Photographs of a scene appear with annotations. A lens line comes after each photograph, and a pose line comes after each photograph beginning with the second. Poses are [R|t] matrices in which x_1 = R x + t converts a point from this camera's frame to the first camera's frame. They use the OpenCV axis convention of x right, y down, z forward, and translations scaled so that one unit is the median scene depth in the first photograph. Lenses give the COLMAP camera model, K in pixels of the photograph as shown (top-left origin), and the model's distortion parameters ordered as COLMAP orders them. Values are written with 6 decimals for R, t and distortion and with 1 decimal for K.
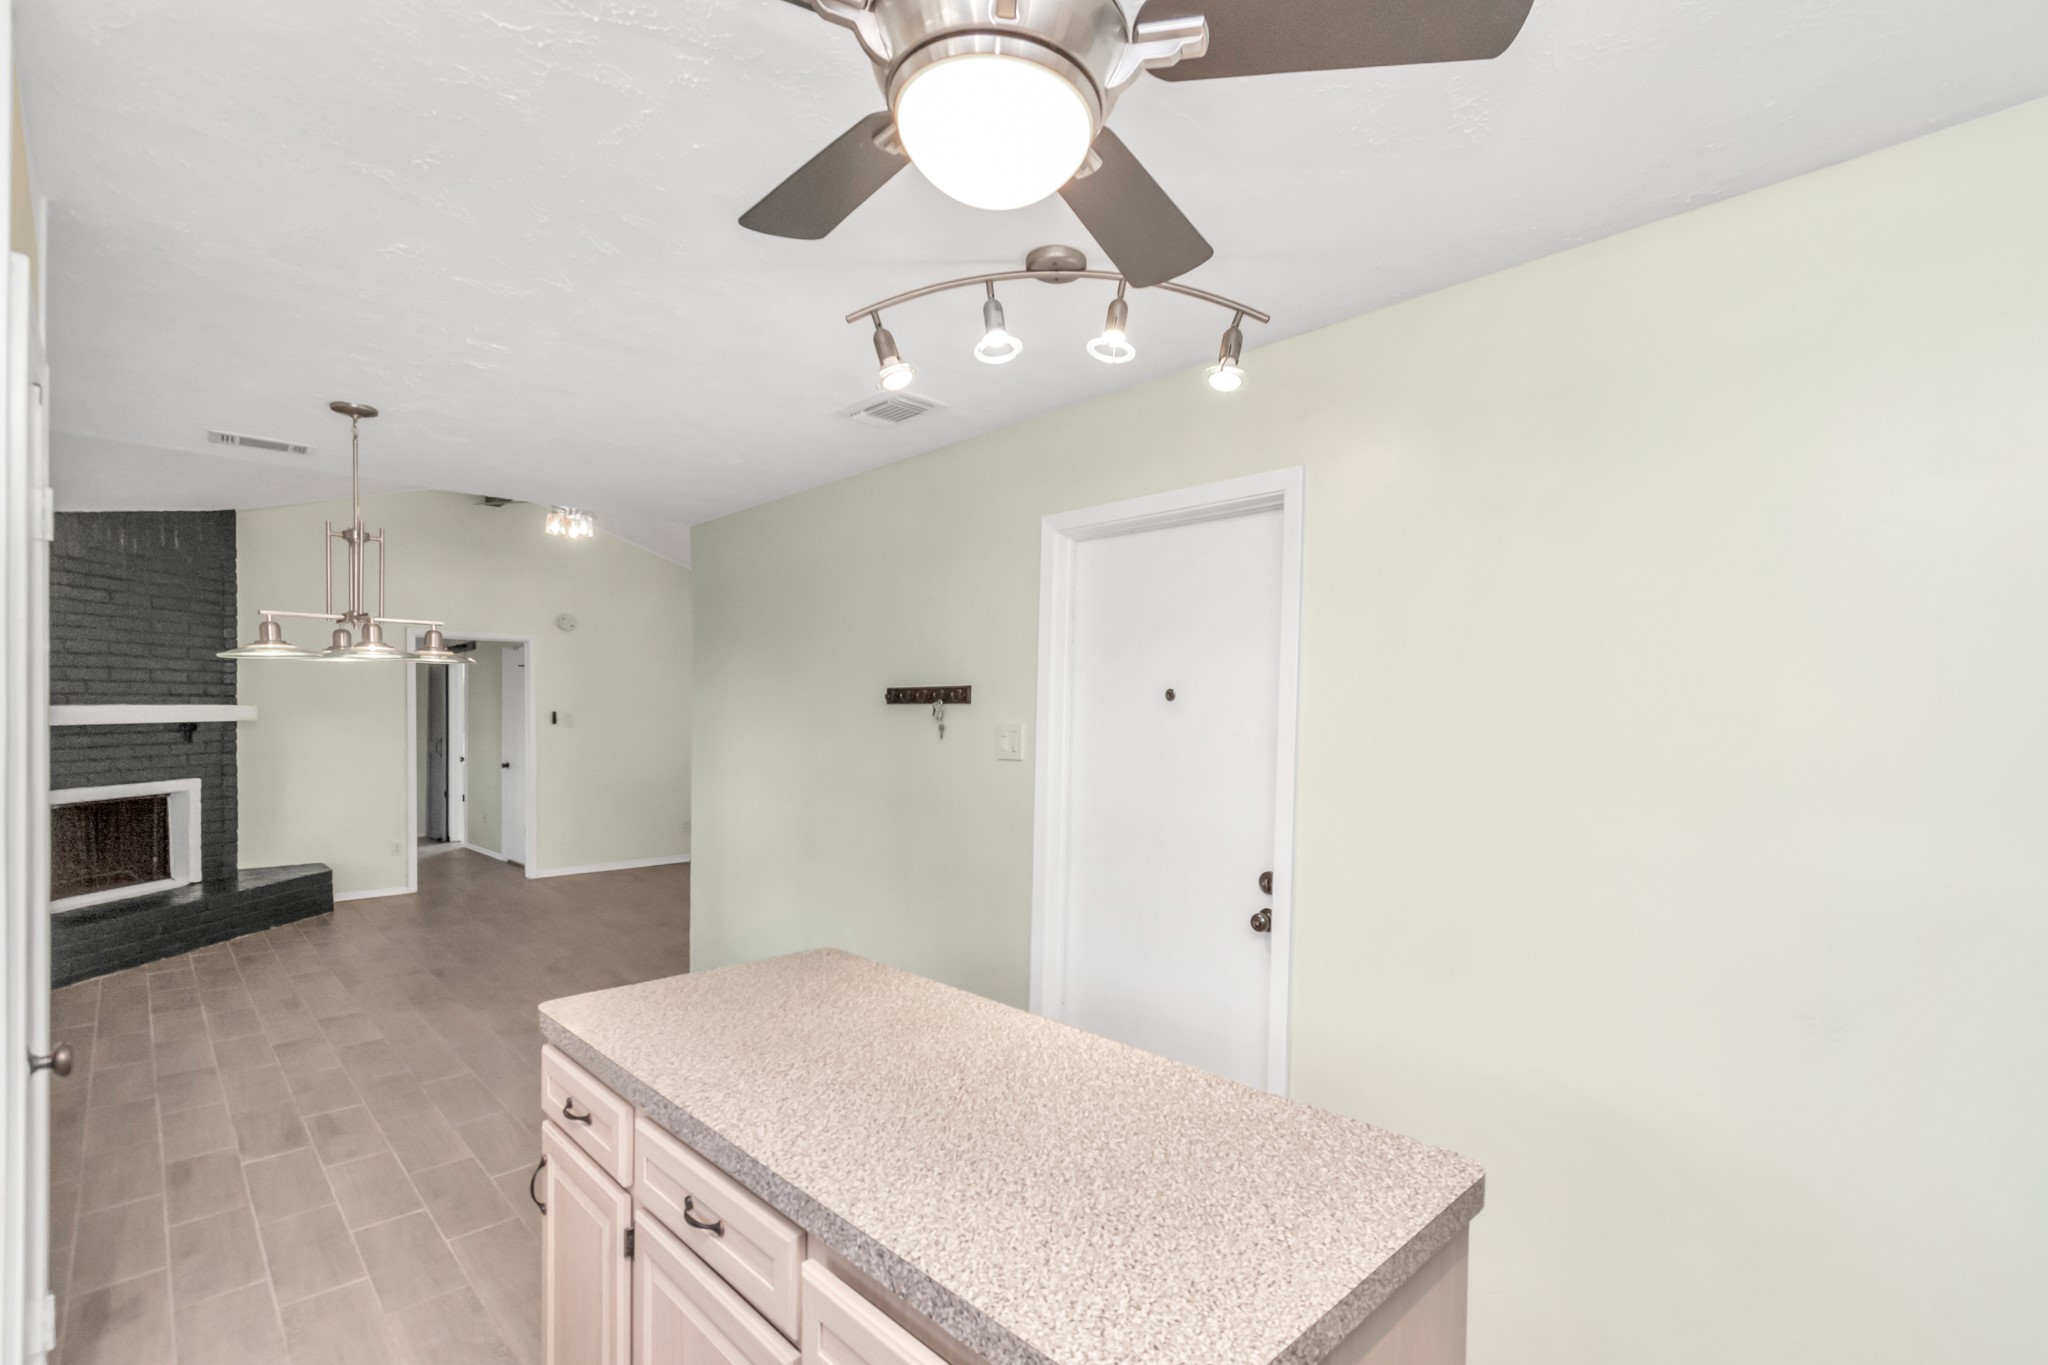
lens RADIAL K [[920.9, 0, 1020.0], [0, 920.9, 722.9], [0, 0, 1]] dist [0.005987, -0.001544]
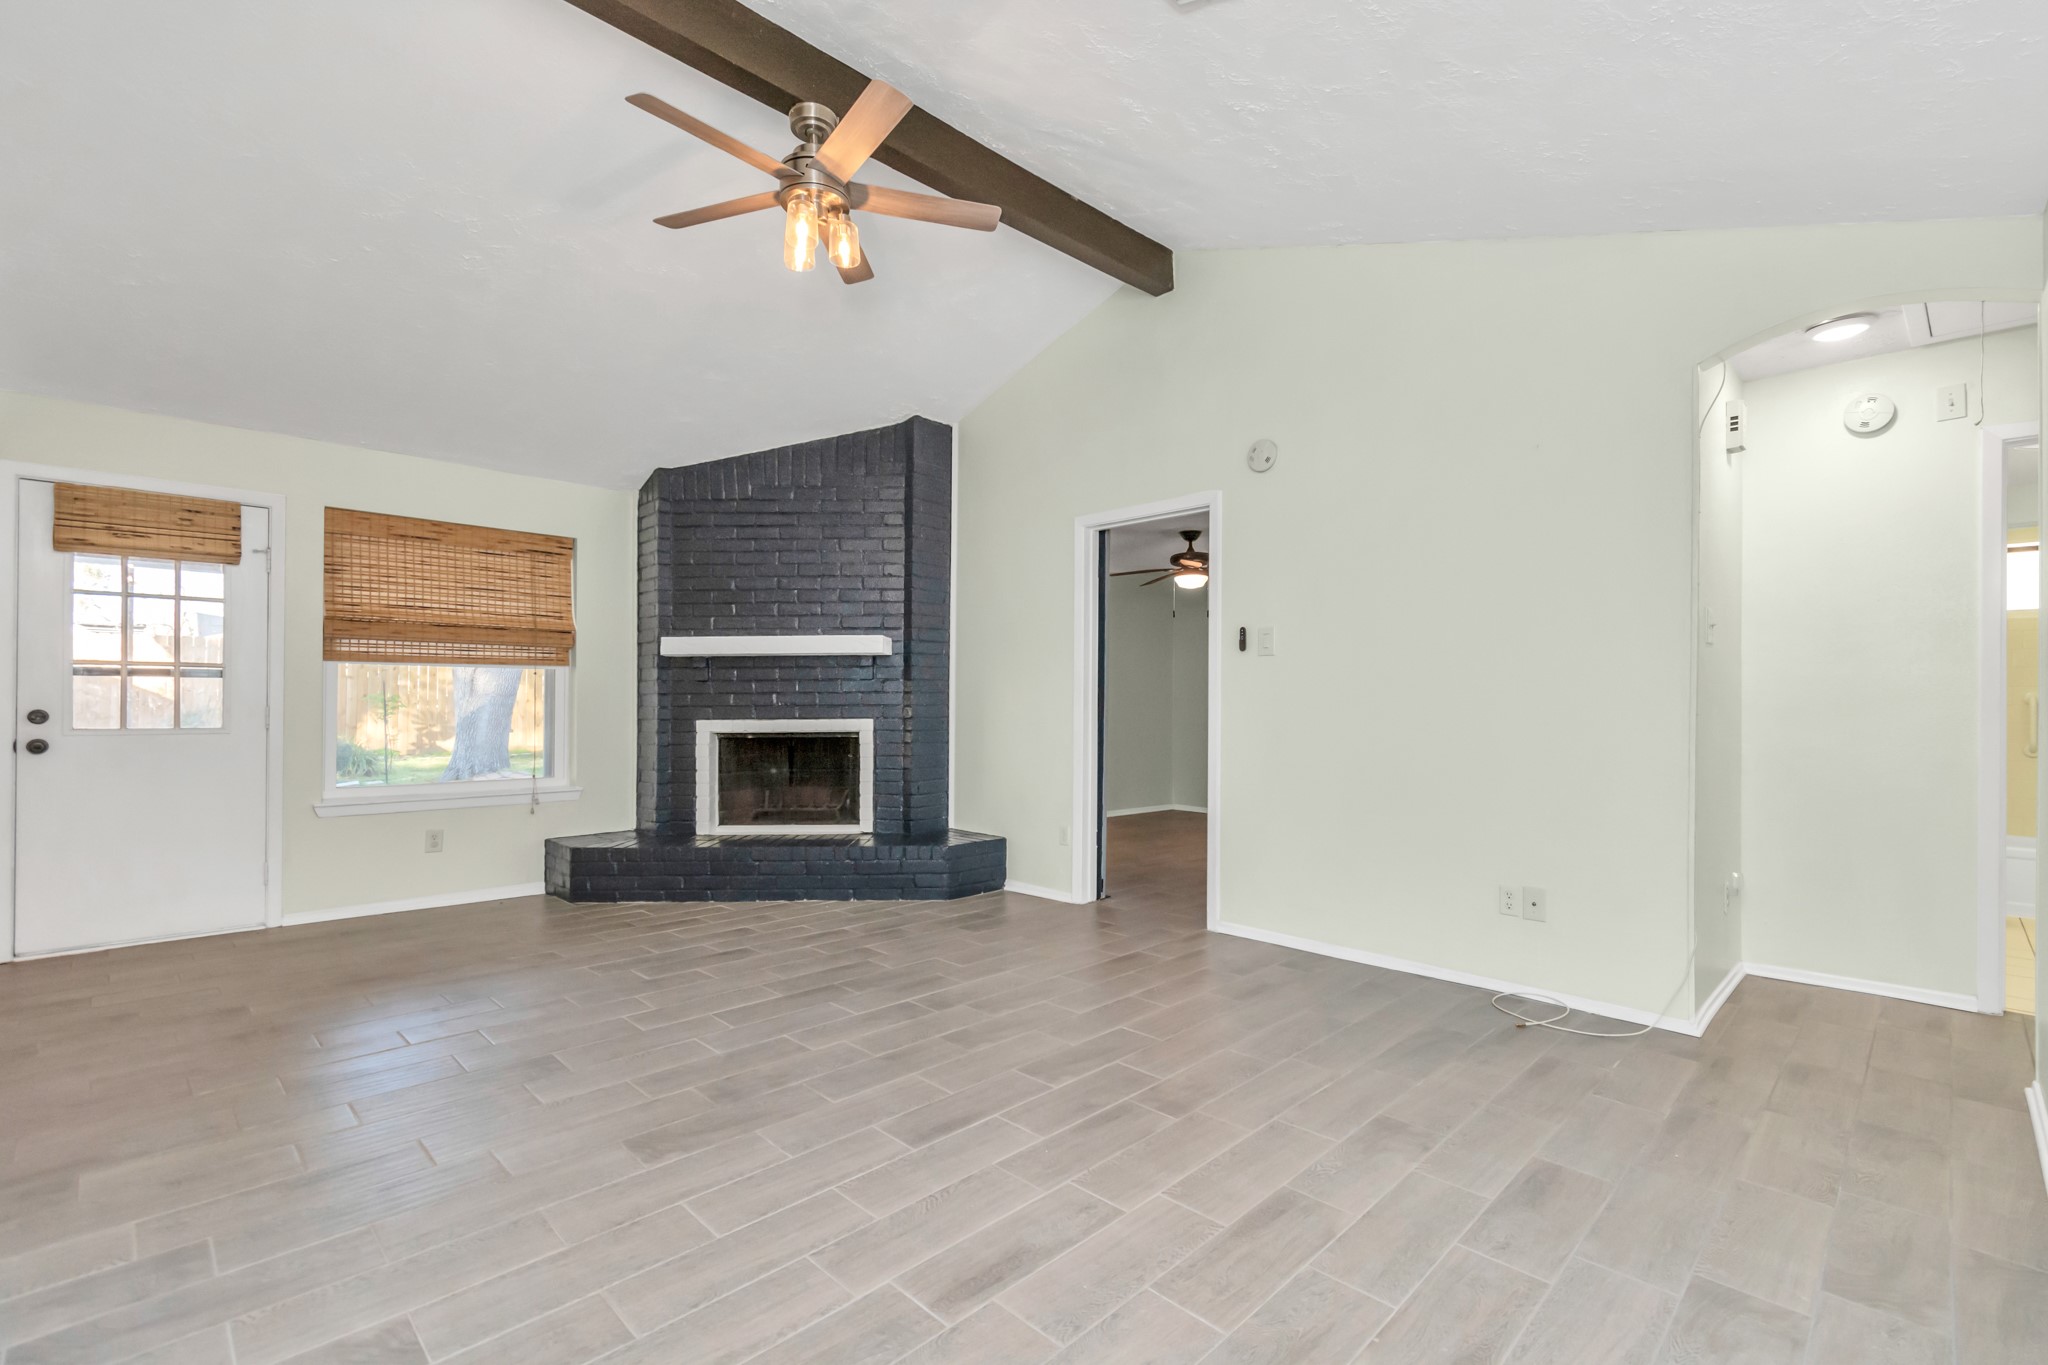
lens RADIAL K [[920.9, 0, 1056.8], [0, 920.9, 699.5], [0, 0, 1]] dist [0.005987, -0.001544]
pose [[0.049808, -0.006098, -0.998740, 0.030731], [-0.011799, 0.999908, -0.006694, 0.044952], [0.998689, 0.012118, 0.049731, 1.138111]]
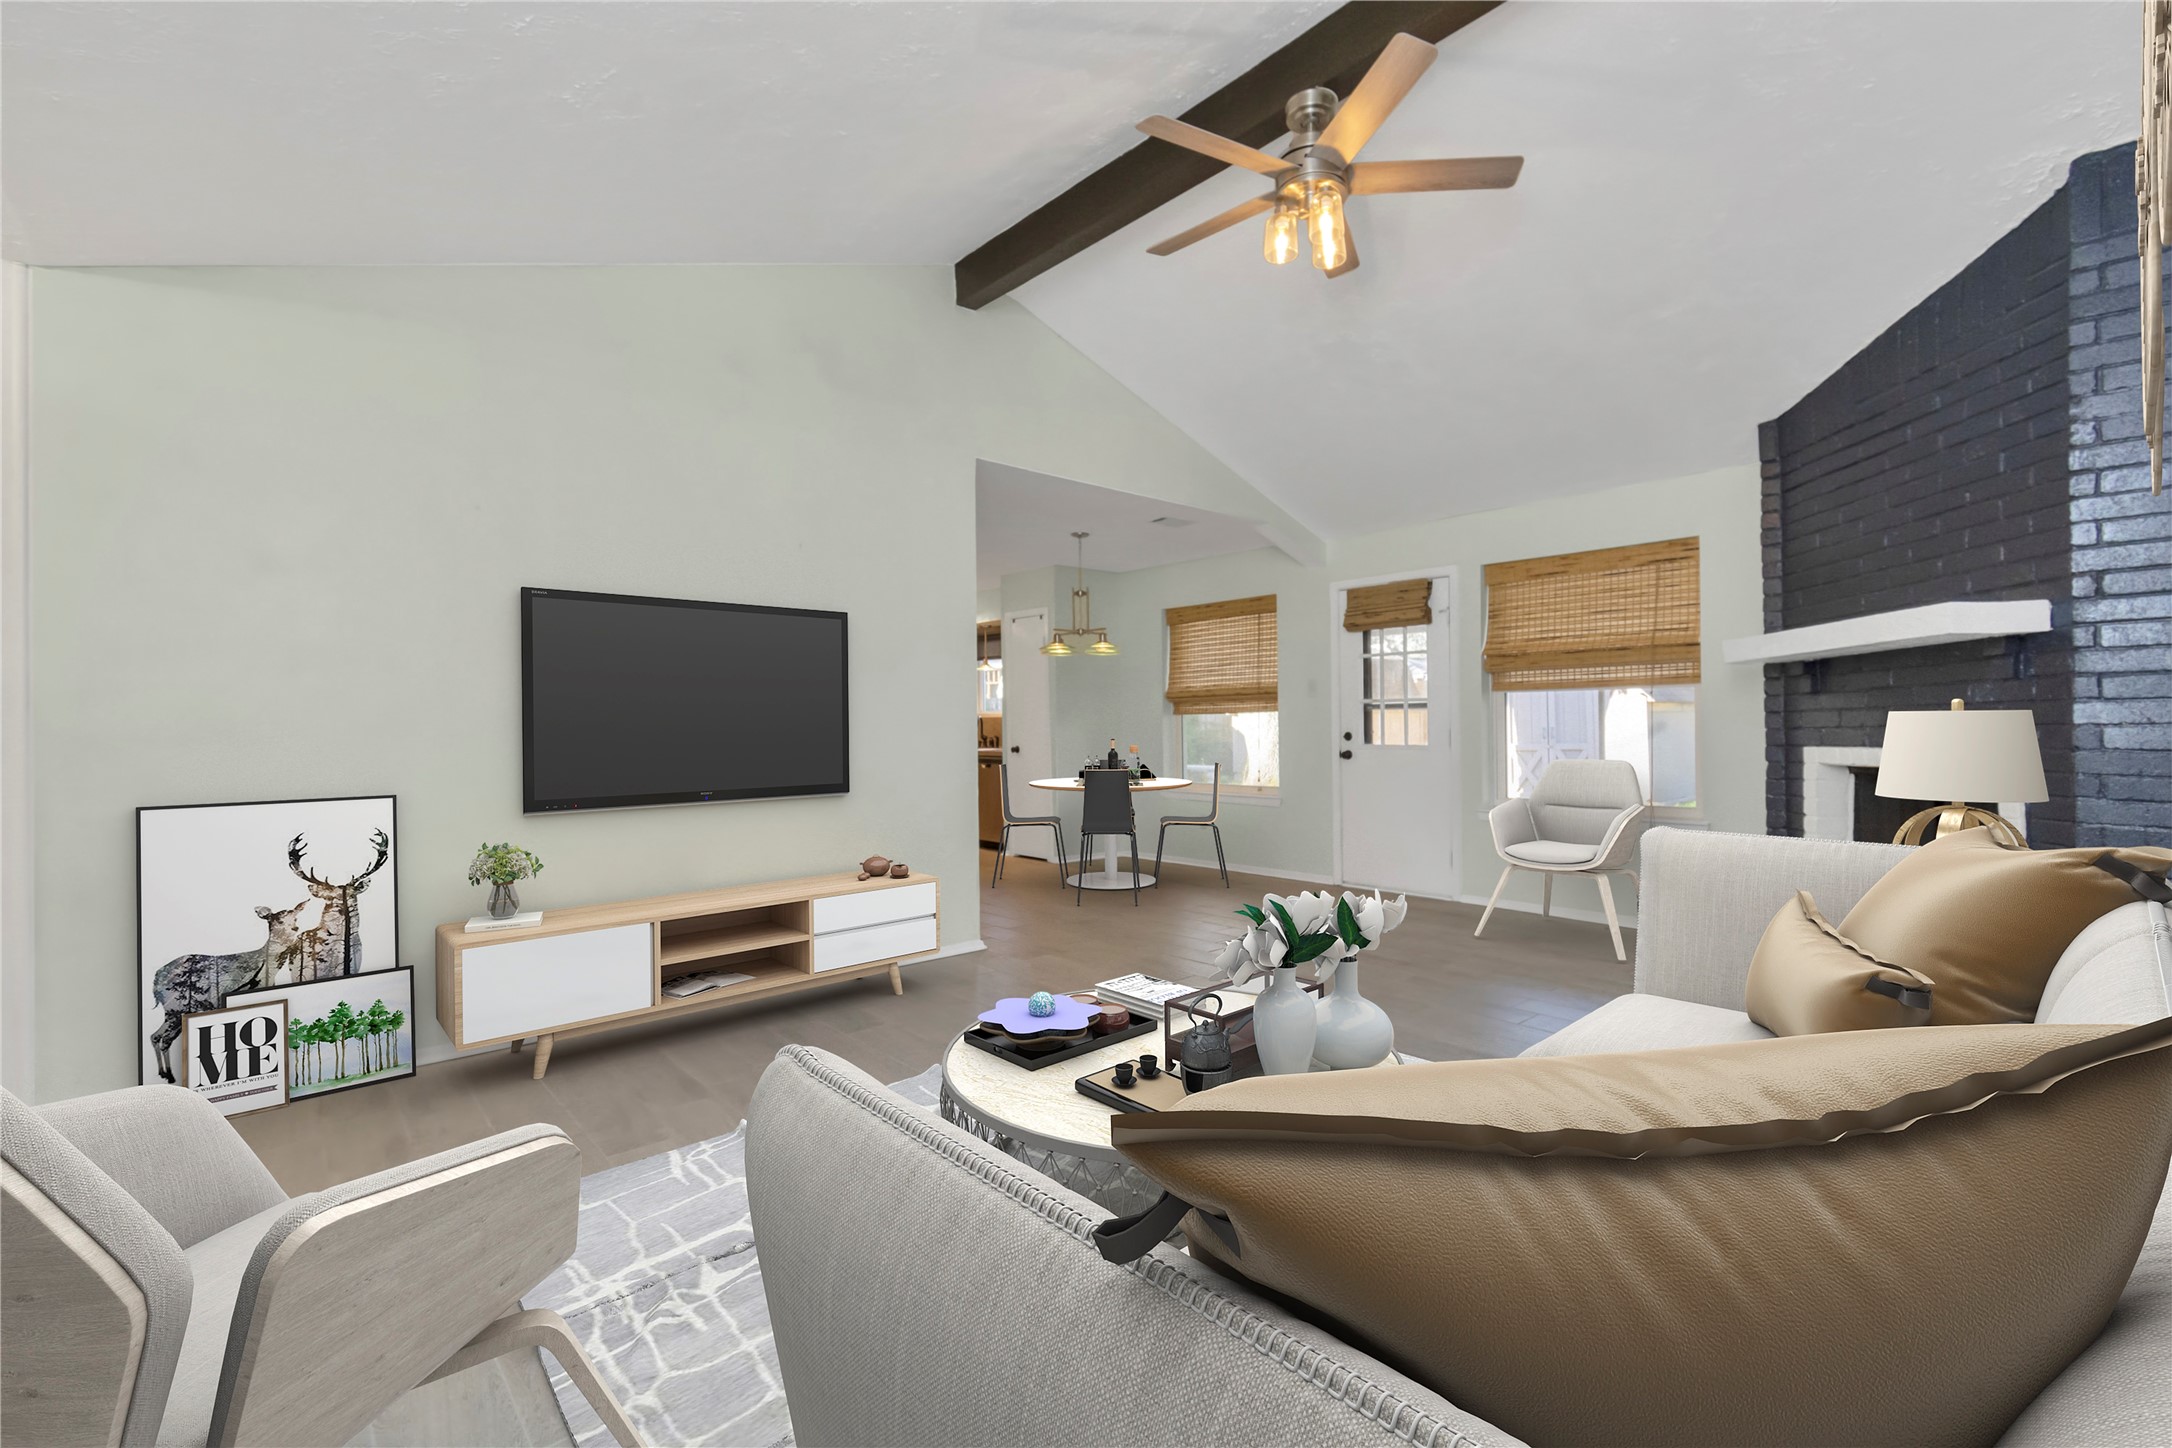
lens RADIAL K [[976.6, 0, 1086.0], [0, 976.6, 730.8], [0, 0, 1]] dist [0.005987, -0.001544]
pose [[-0.998898, 0.000148, 0.046930, -0.406492], [0.000509, 0.999970, 0.007685, 0.046234], [-0.046928, 0.007700, -0.998869, 1.564914]]
